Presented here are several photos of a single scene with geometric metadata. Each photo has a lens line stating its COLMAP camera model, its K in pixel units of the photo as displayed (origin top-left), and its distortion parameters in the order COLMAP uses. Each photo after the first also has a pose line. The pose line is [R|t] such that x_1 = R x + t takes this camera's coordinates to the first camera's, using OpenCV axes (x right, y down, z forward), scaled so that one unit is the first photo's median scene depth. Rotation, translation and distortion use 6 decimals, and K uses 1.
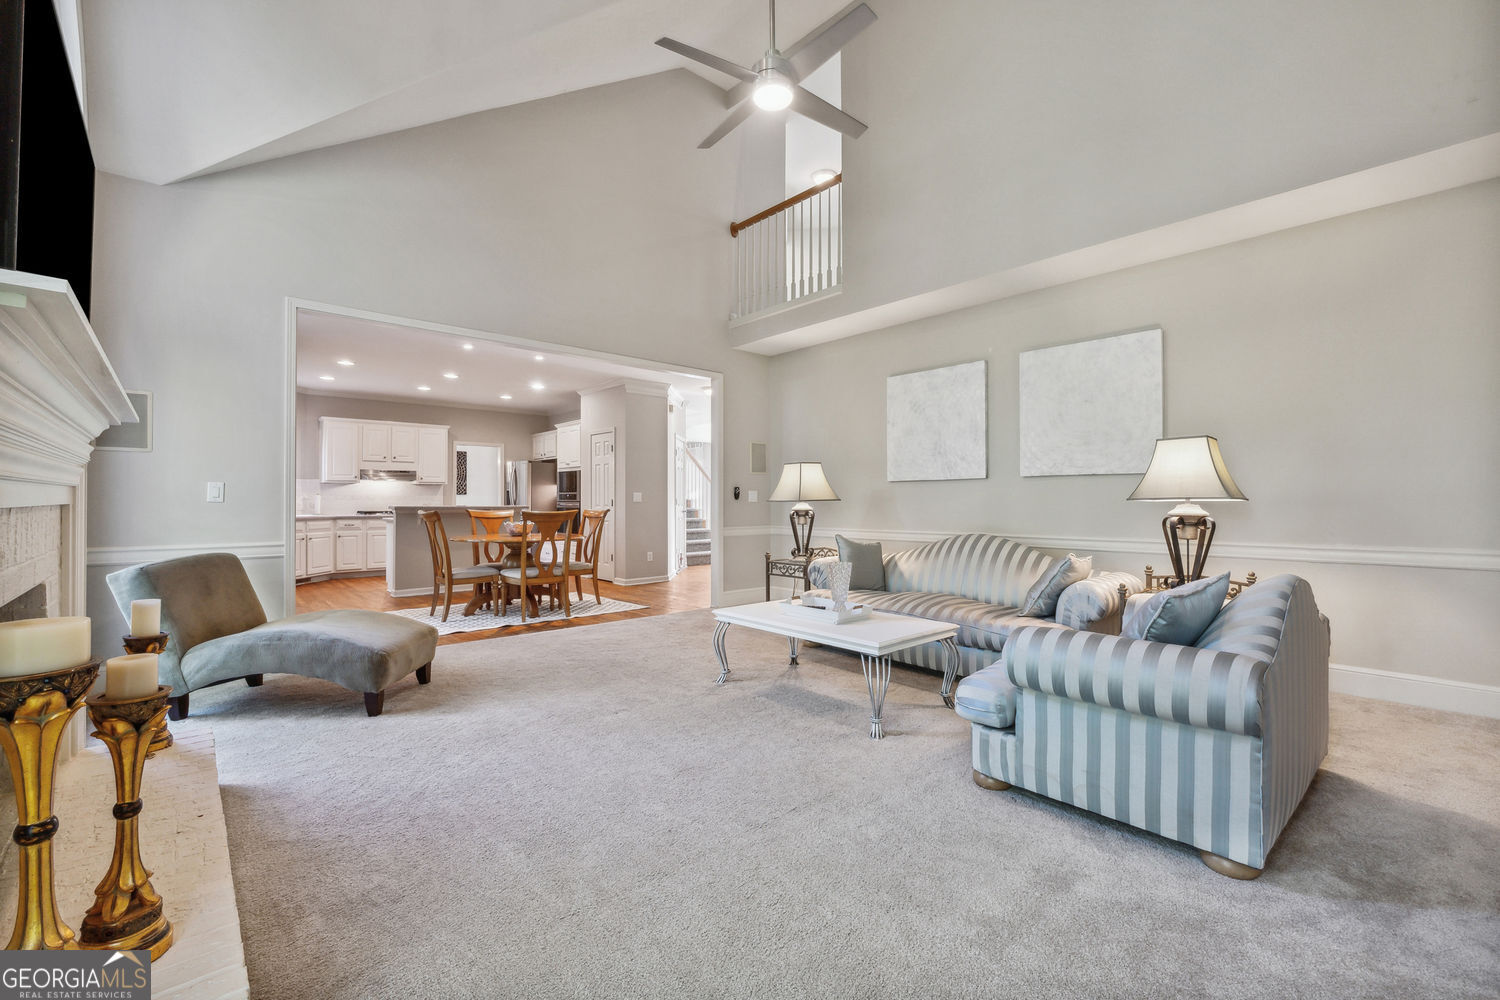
lens RADIAL K [[636.7, 0, 746.0], [0, 636.7, 495.9], [0, 0, 1]] dist [-0.005051, -0.000362]
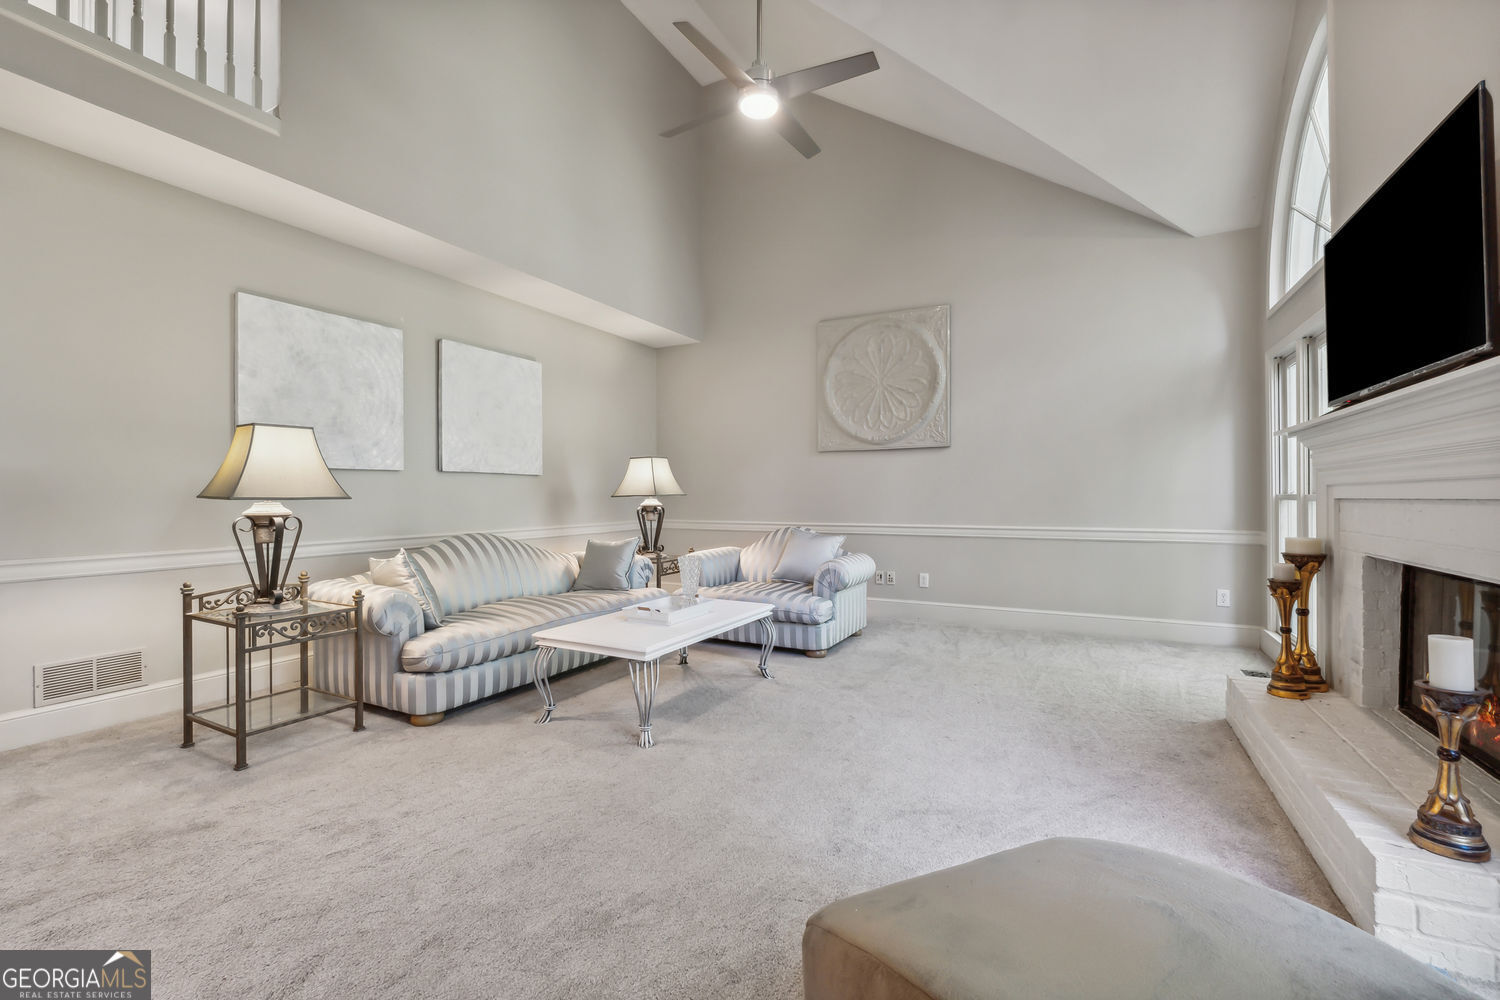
lens RADIAL K [[636.7, 0, 749.1], [0, 636.7, 496.0], [0, 0, 1]] dist [-0.005051, -0.000362]
pose [[-0.342281, 0.002527, 0.939594, -0.540912], [-0.003753, 0.999985, -0.004057, 0.007926], [-0.939590, -0.004915, -0.342266, 0.802186]]
